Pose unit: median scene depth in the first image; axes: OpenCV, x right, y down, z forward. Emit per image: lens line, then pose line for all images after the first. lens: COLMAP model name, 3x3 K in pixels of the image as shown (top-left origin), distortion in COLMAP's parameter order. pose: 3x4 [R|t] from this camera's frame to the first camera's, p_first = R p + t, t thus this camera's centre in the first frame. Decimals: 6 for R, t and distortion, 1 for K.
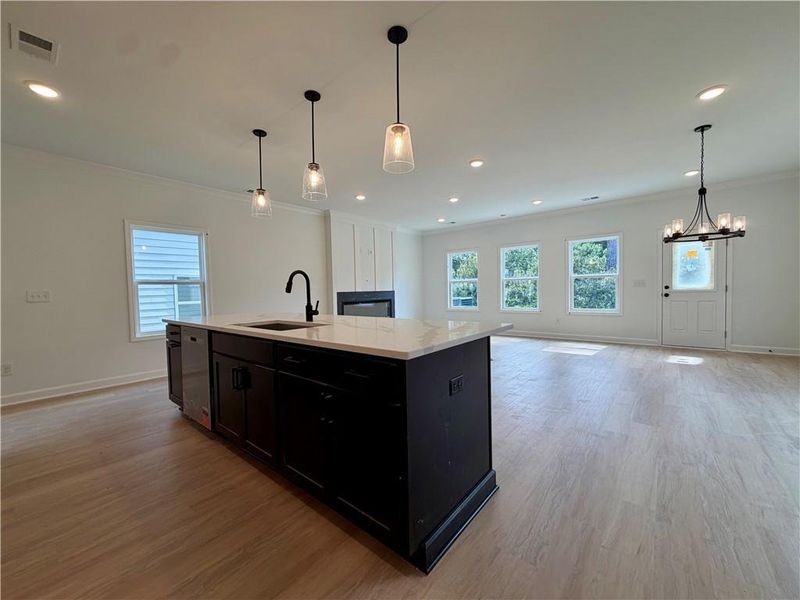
lens RADIAL K [[317.9, 0, 402.6], [0, 317.9, 305.7], [0, 0, 1]] dist [-0.004301, -0.000399]
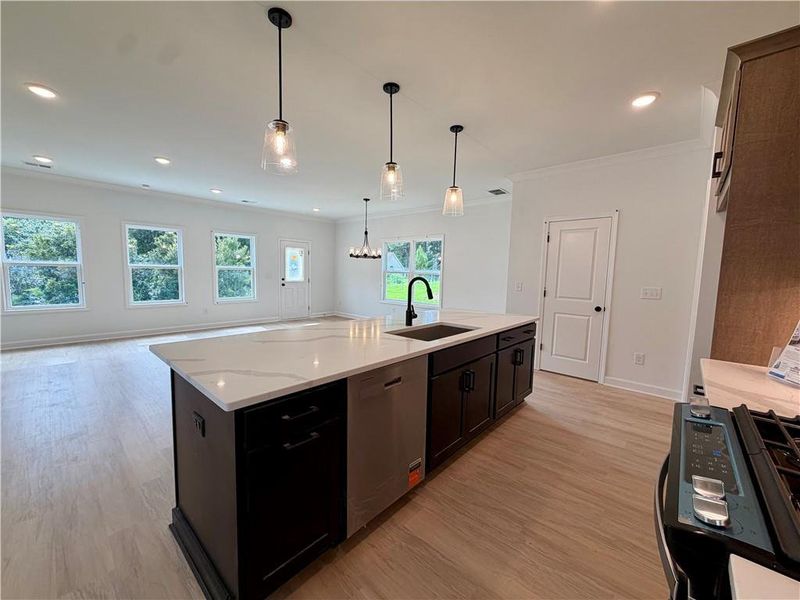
lens RADIAL K [[317.9, 0, 398.9], [0, 317.9, 301.1], [0, 0, 1]] dist [-0.004301, -0.000399]
pose [[0.043415, -0.068445, 0.996710, -0.976721], [0.024989, 0.997413, 0.067405, -0.074757], [-0.998745, 0.021980, 0.045013, 0.725891]]
